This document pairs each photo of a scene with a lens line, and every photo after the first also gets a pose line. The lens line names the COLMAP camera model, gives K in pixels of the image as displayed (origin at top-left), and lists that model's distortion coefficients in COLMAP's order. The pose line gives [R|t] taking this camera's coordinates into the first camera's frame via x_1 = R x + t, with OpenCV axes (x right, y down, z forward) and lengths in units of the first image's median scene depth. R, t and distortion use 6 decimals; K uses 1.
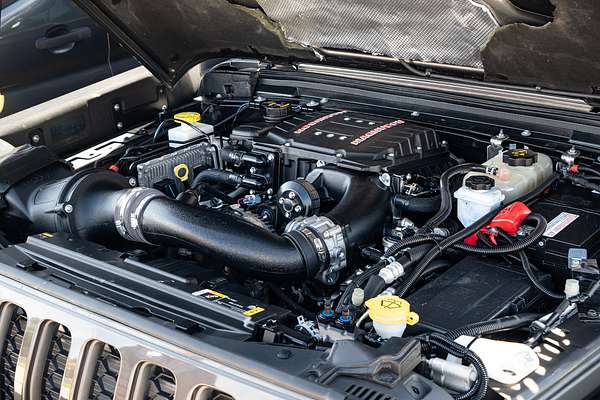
lens RADIAL K [[889.2, 0, 299.7], [0, 889.2, 199.4], [0, 0, 1]] dist [0.178108, 0.000000]
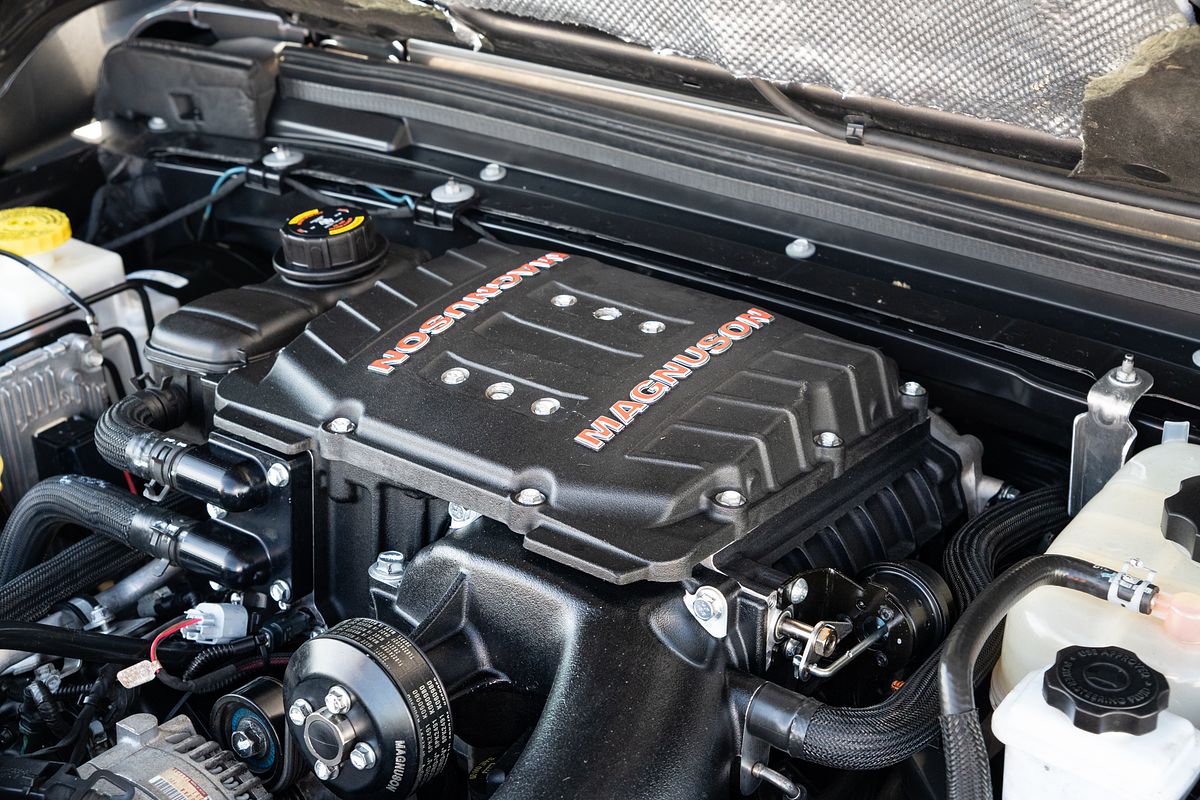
lens RADIAL K [[1778.4, 0, 600.0], [0, 1778.4, 401.7], [0, 0, 1]] dist [0.178108, 0.000000]
pose [[0.998475, -0.014721, 0.053203, 0.035415], [0.006535, 0.988530, 0.150882, -0.147791], [-0.054814, -0.150304, 0.987119, 0.466992]]
